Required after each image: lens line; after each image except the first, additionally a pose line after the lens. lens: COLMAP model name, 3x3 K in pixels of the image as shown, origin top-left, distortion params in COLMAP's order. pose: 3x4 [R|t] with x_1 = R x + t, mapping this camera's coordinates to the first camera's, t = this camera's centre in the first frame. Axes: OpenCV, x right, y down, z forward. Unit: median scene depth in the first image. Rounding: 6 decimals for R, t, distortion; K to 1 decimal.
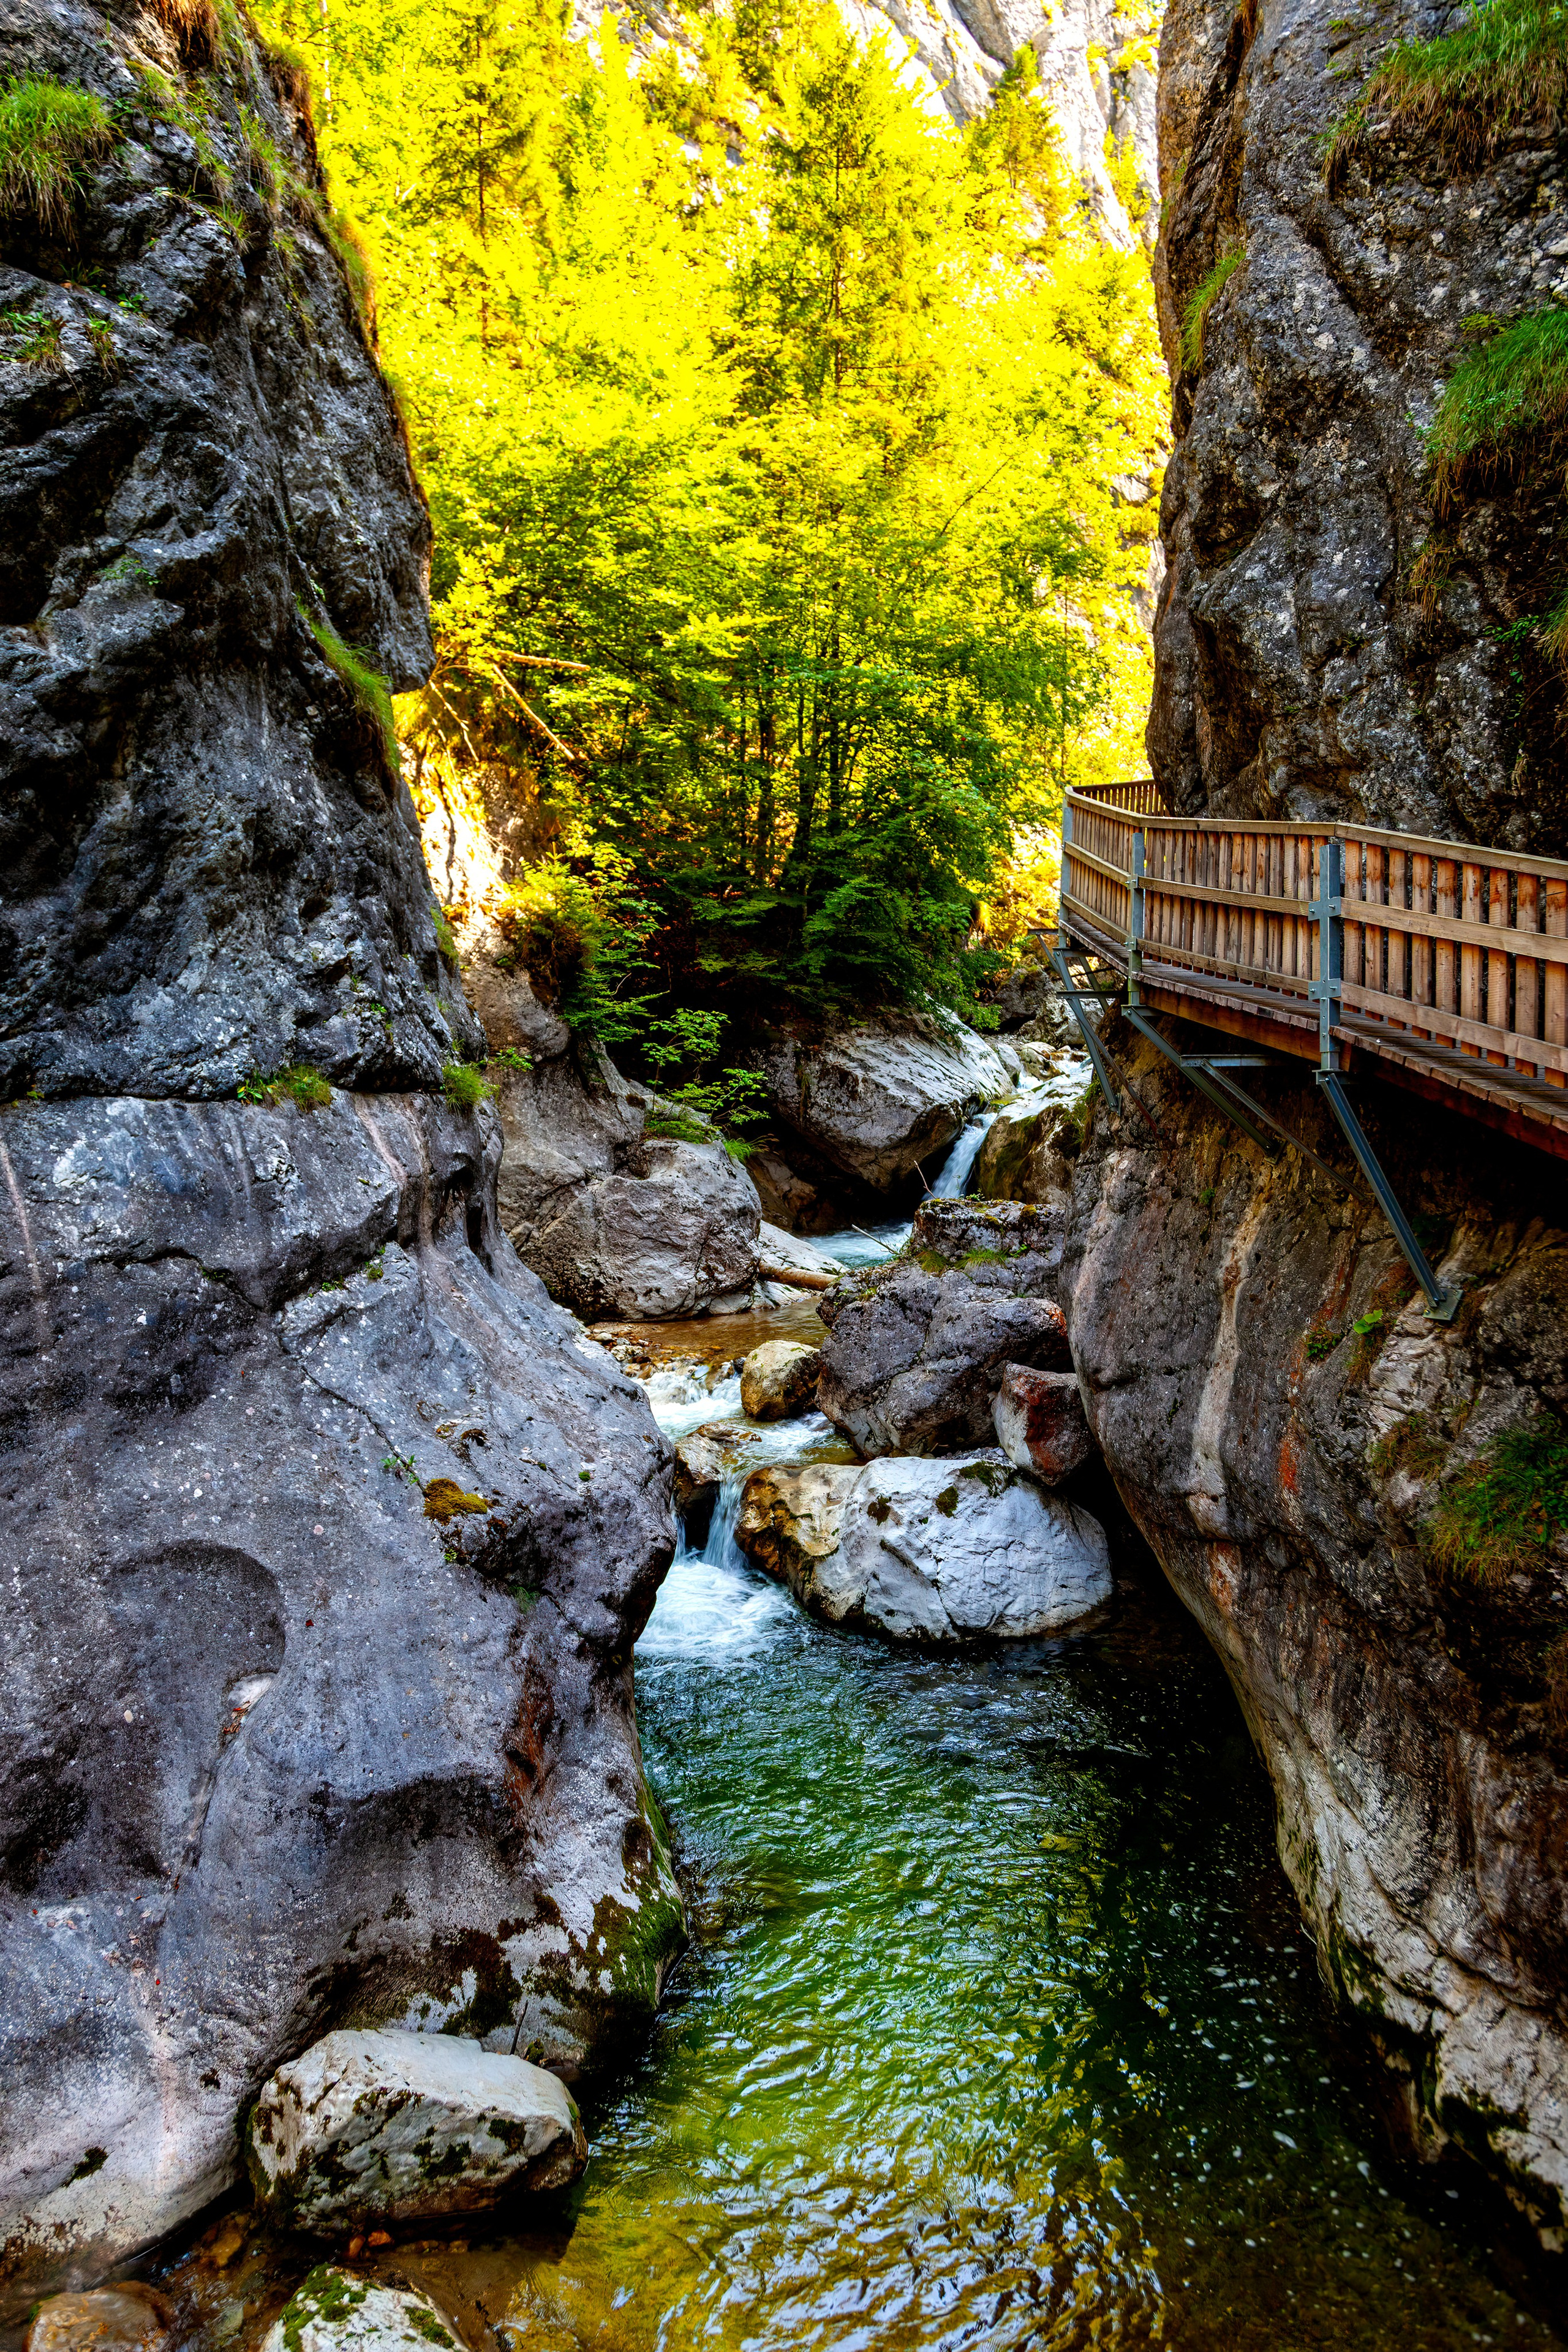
lens RADIAL K [[1591.5, 0, 781.4], [0, 1591.5, 1160.9], [0, 0, 1]] dist [0.033605, -0.005093]
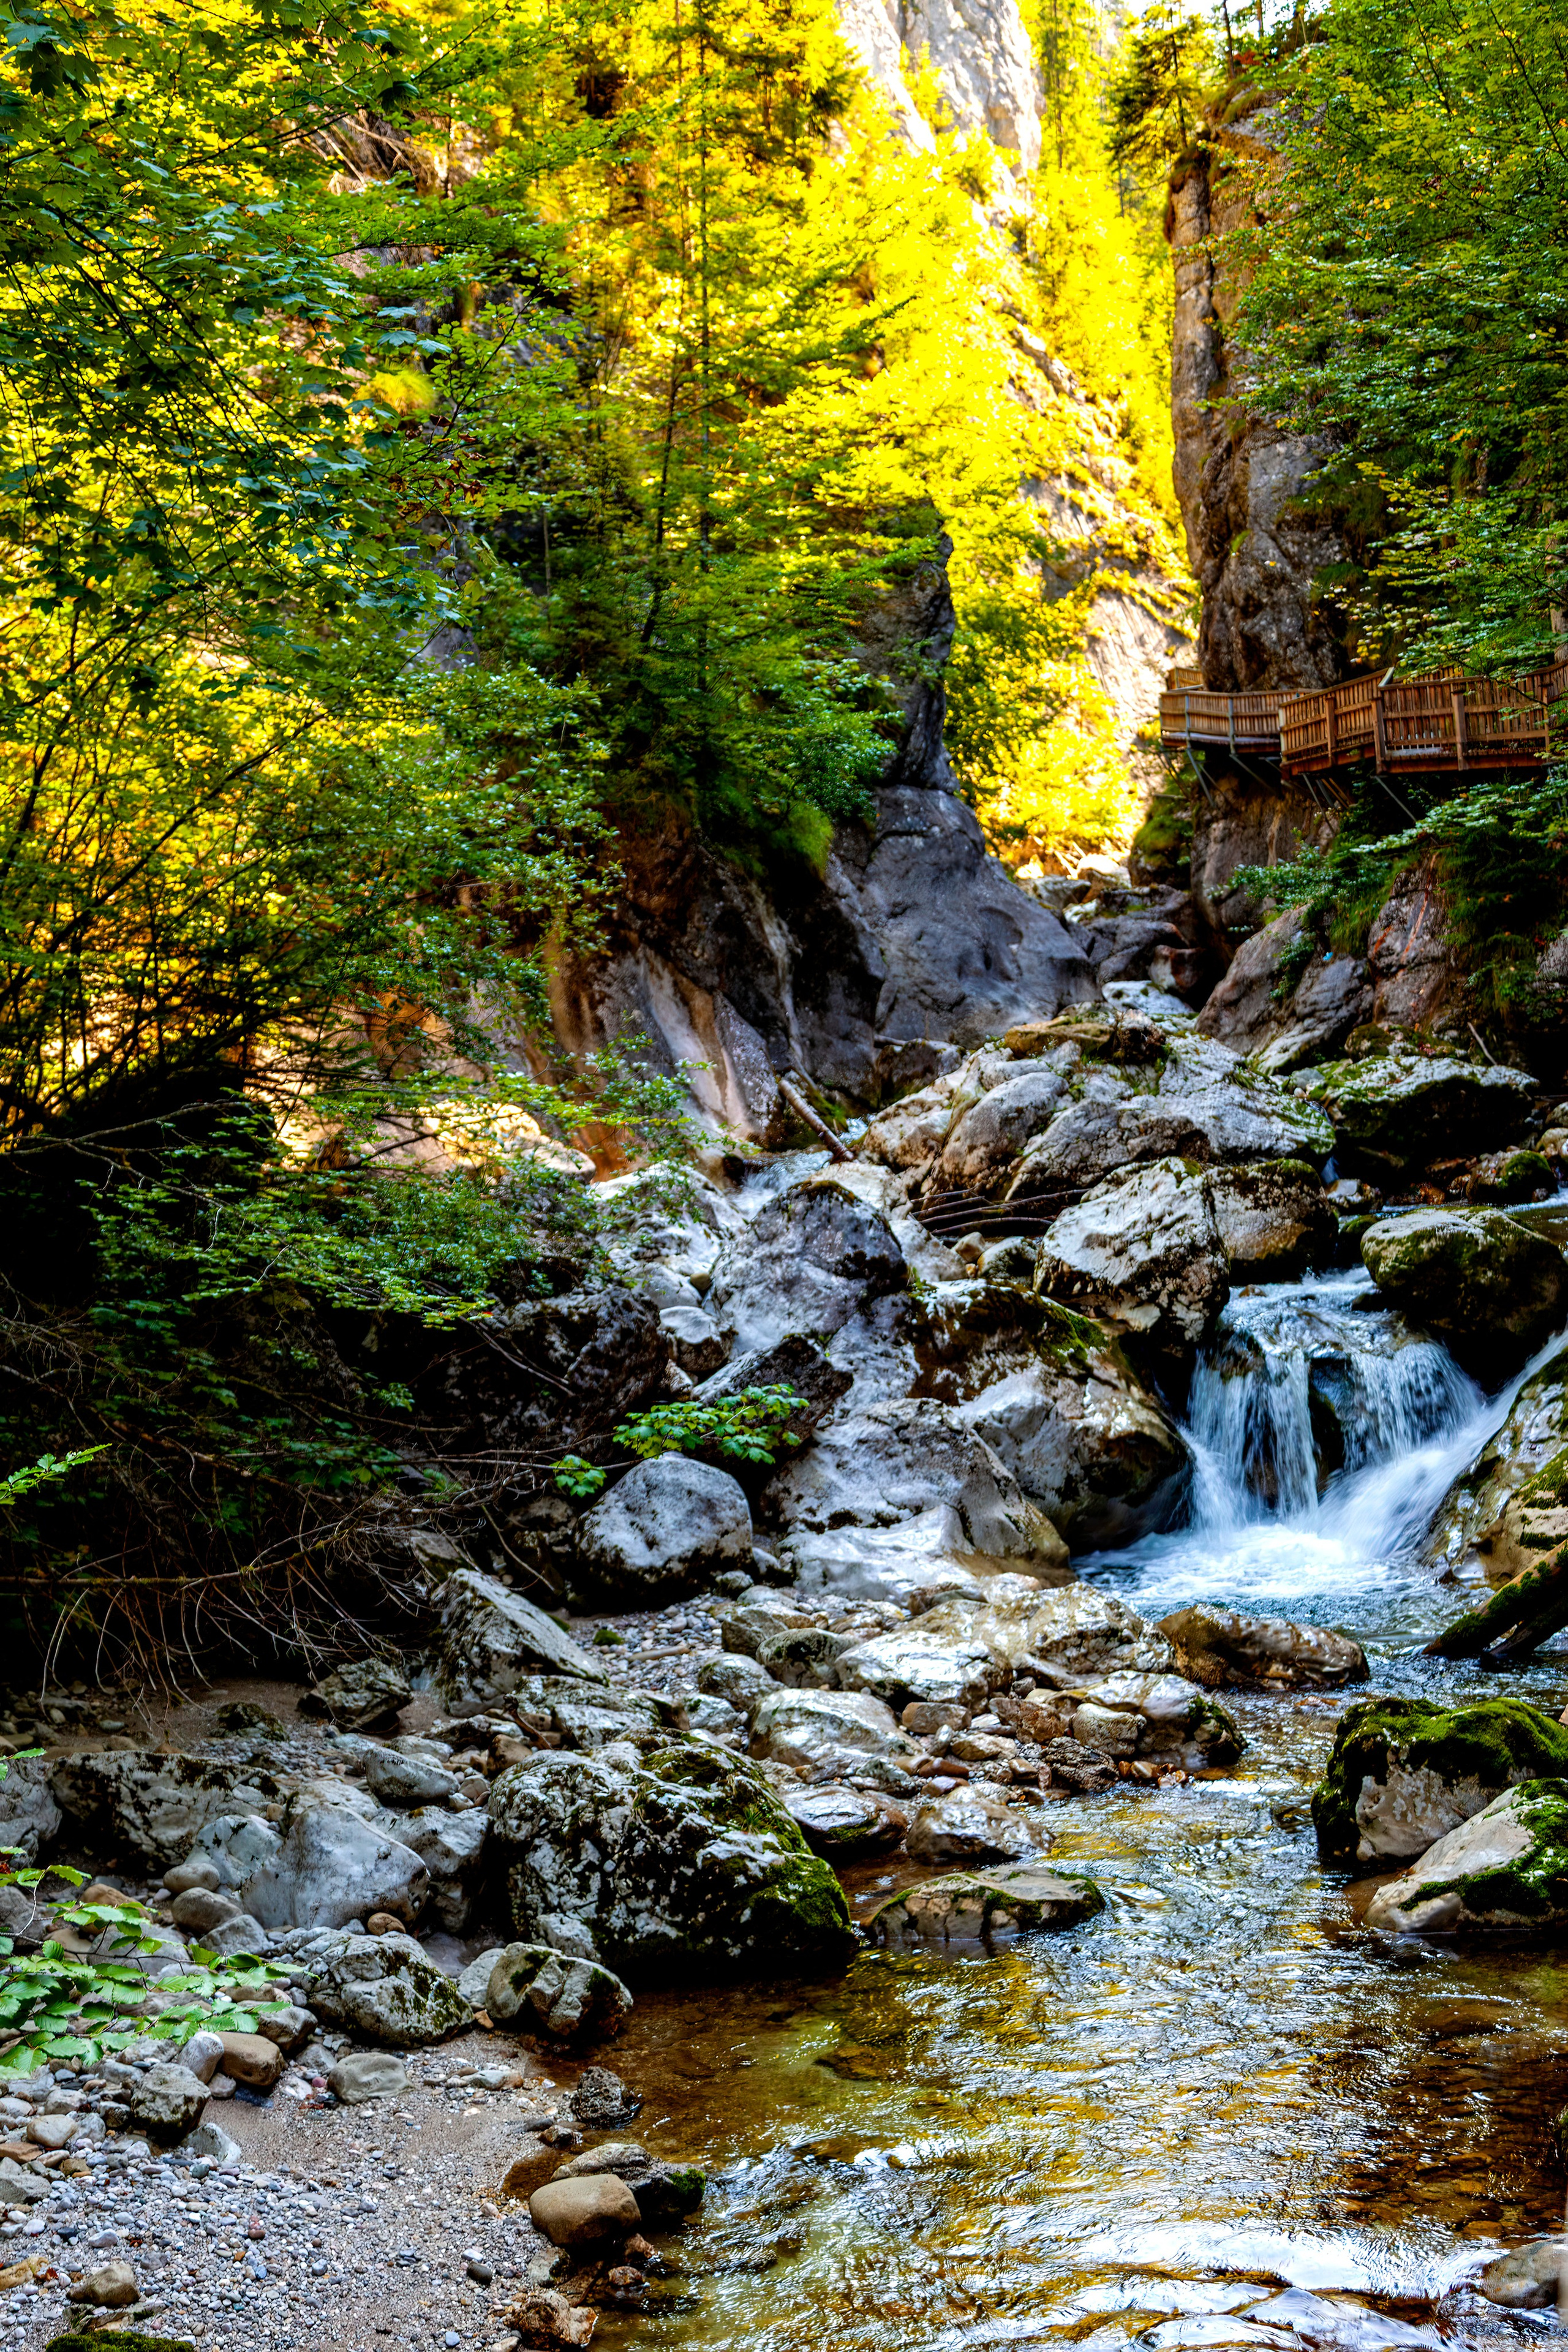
lens RADIAL K [[3357.7, 0, 195.1], [0, 3357.7, 1143.0], [0, 0, 1]] dist [0.066451, -0.063308]
pose [[0.996857, -0.054731, 0.057283, -2.272304], [0.061404, 0.990619, -0.122084, 1.367706], [-0.050064, 0.125217, 0.990865, -5.474099]]
